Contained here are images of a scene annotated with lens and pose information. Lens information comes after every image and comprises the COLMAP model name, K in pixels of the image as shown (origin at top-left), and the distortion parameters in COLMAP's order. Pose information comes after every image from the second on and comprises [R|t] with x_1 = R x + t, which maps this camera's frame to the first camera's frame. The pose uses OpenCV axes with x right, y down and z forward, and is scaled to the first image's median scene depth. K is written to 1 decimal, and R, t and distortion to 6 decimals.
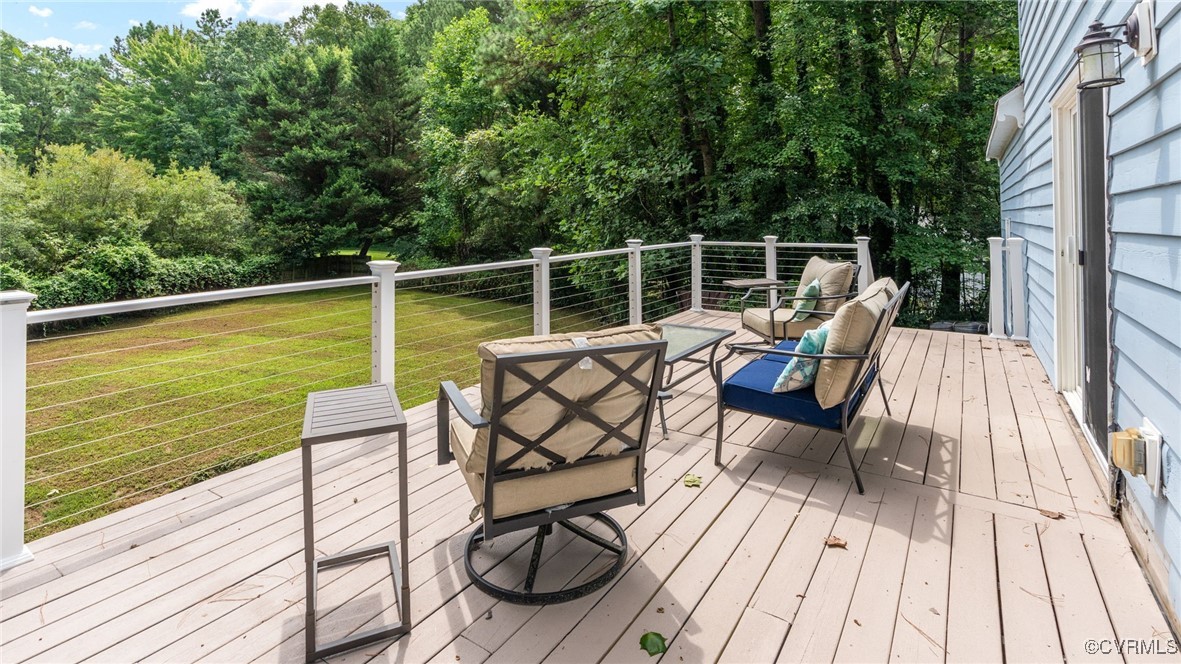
lens RADIAL K [[556.0, 0, 591.0], [0, 556.0, 359.7], [0, 0, 1]] dist [-0.000638, -0.000043]
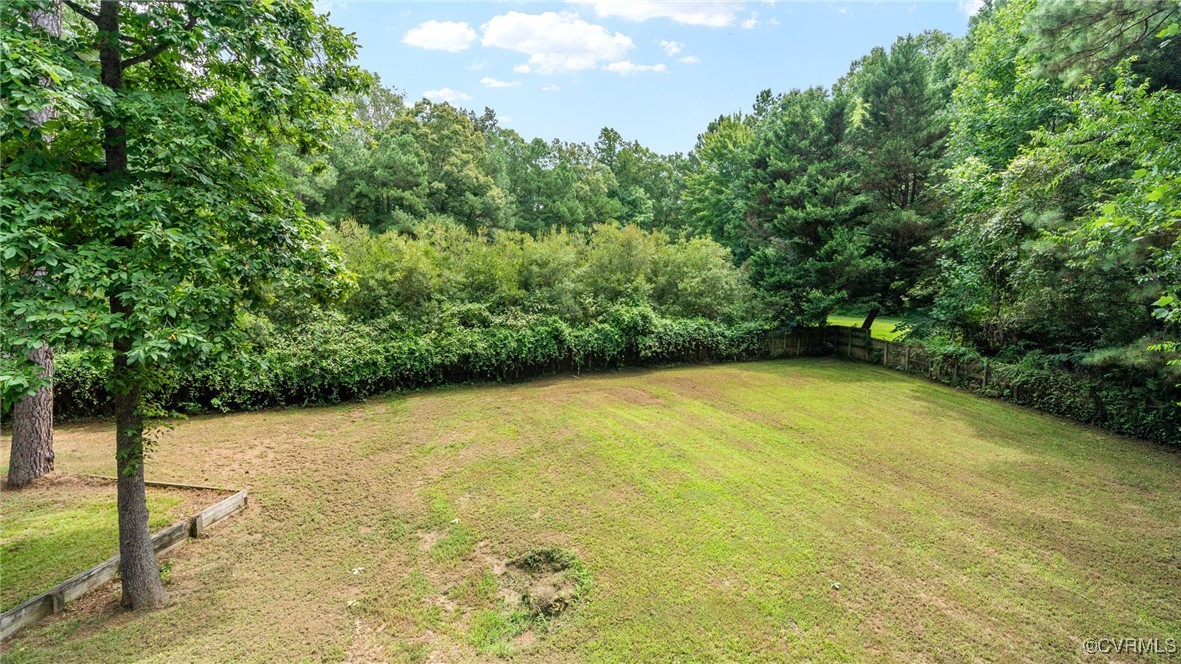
lens RADIAL K [[556.0, 0, 591.0], [0, 556.0, 359.7], [0, 0, 1]] dist [-0.000638, -0.000043]
pose [[0.597692, 0.119066, -0.792835, 0.023859], [-0.207316, 0.978229, -0.009381, -0.064713], [0.774457, 0.169974, 0.609364, 0.239486]]
